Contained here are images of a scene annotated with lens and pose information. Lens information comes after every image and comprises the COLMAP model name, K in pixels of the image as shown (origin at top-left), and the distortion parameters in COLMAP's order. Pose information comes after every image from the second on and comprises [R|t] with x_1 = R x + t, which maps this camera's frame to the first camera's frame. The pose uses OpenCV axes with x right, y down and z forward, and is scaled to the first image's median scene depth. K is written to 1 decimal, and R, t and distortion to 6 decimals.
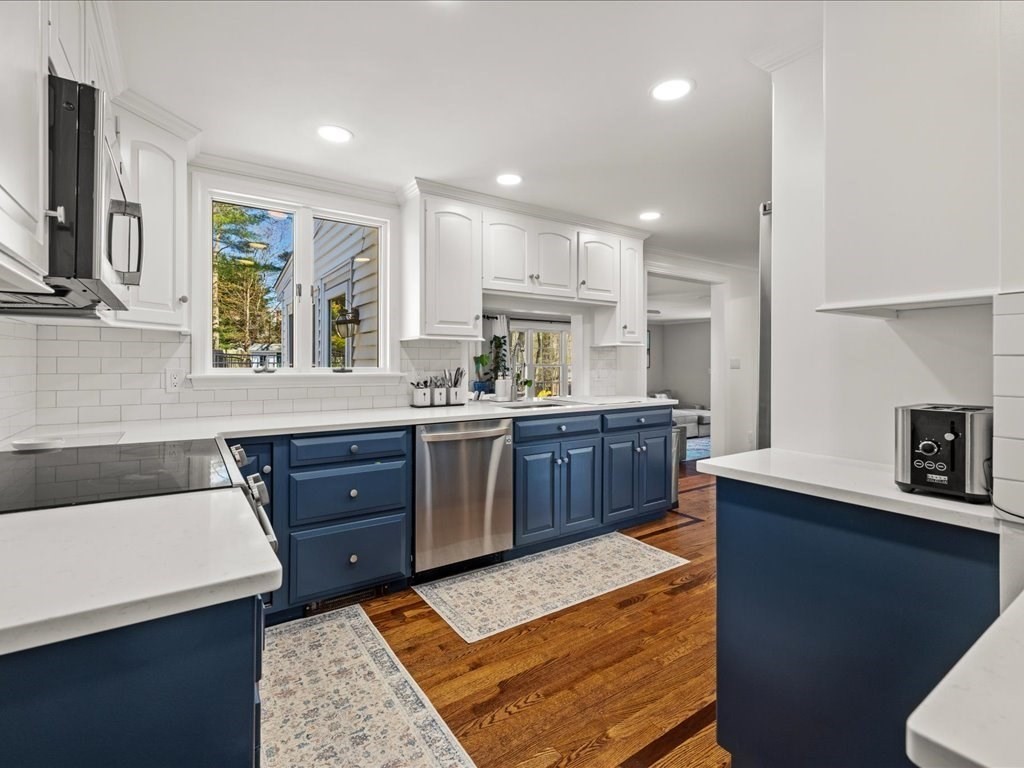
lens RADIAL K [[489.9, 0, 513.1], [0, 489.9, 366.8], [0, 0, 1]] dist [0.000938, 0.000209]
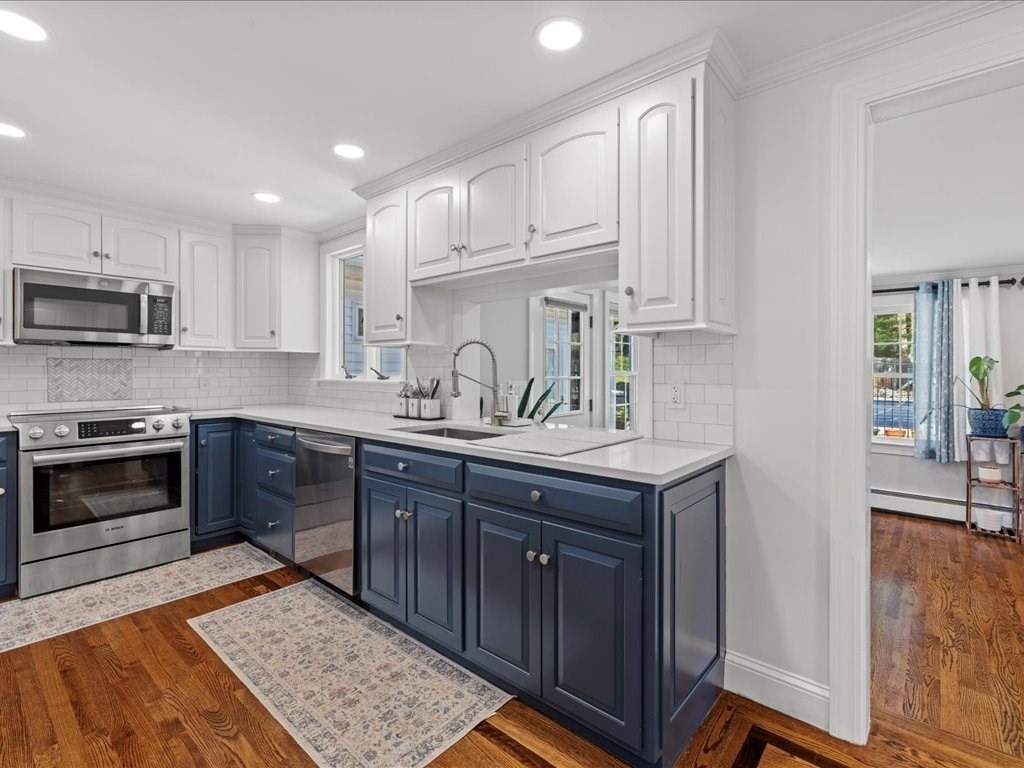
lens RADIAL K [[487.6, 0, 510.9], [0, 487.6, 370.6], [0, 0, 1]] dist [0.003200, 0.000337]
pose [[0.244279, -0.001759, -0.969703, 0.952858], [-0.009971, 0.999941, -0.004326, -0.007430], [0.969654, 0.010725, 0.244247, 1.169125]]
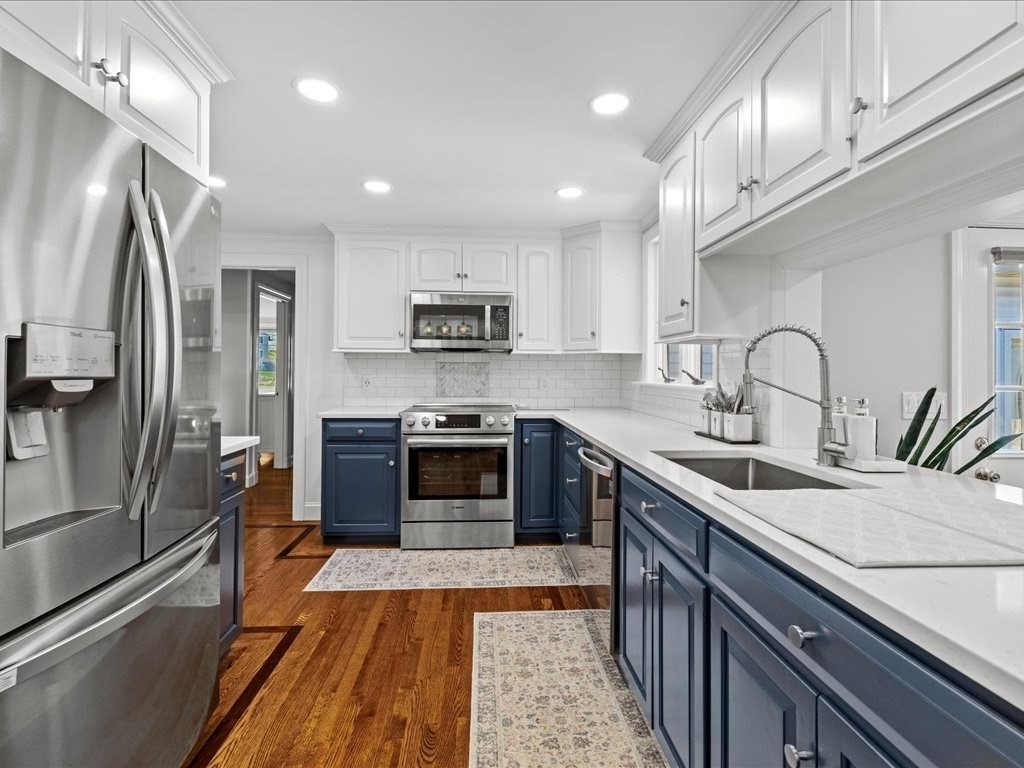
lens RADIAL K [[489.9, 0, 513.1], [0, 489.9, 366.8], [0, 0, 1]] dist [0.000938, 0.000209]
pose [[-0.514116, -0.014015, -0.857606, 0.703783], [-0.015289, 0.999857, -0.007175, -0.010276], [0.857584, 0.009424, -0.514257, 1.357016]]
